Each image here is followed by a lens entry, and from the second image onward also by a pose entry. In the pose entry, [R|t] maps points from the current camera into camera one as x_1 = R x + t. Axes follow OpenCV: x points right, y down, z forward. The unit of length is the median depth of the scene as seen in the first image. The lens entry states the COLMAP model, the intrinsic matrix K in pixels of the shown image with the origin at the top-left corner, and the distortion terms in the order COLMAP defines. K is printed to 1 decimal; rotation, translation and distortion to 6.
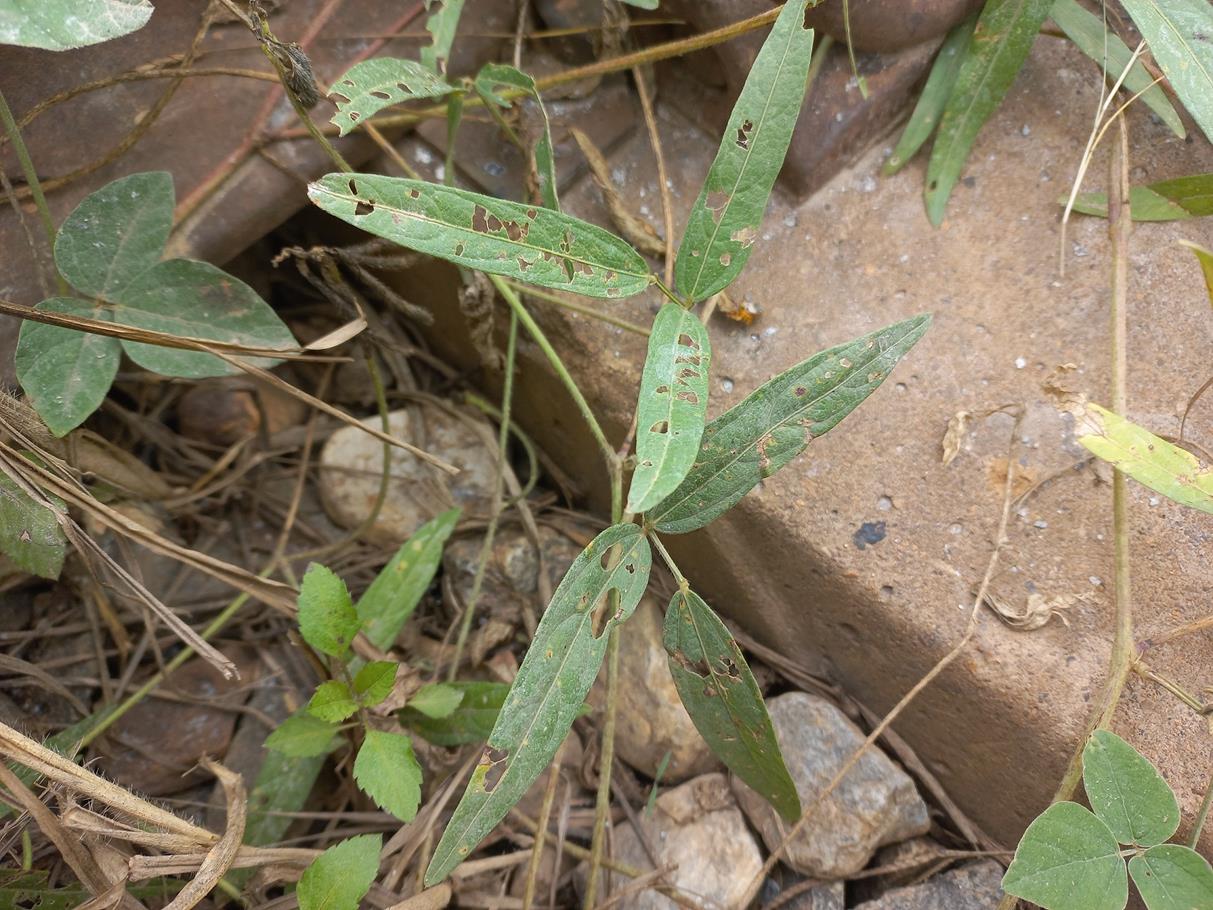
lens RADIAL K [[1023.7, 0, 597.3], [0, 1023.7, 452.1], [0, 0, 1]] dist [0.157143, -0.187661]
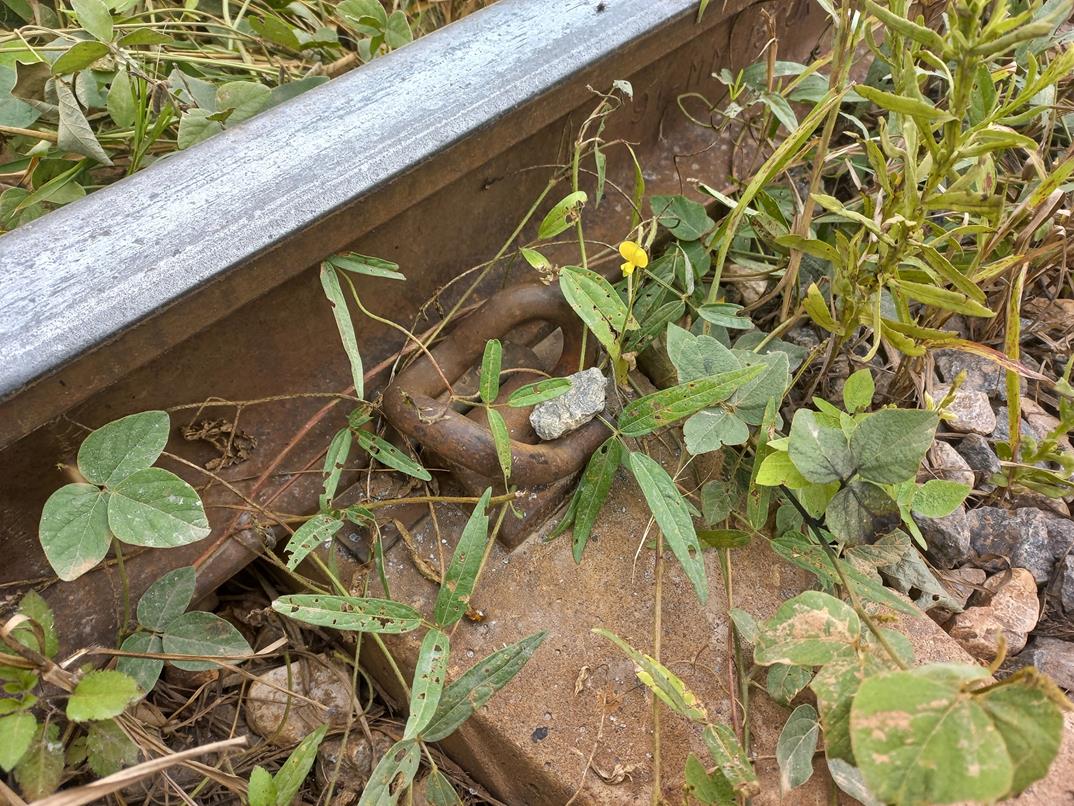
lens RADIAL K [[906.4, 0, 528.8], [0, 906.4, 400.4], [0, 0, 1]] dist [0.157143, -0.187661]
pose [[0.996441, -0.003438, 0.084227, 0.087218], [0.021634, 0.976132, -0.216096, -0.148395], [-0.081473, 0.217149, 0.972732, -0.776456]]
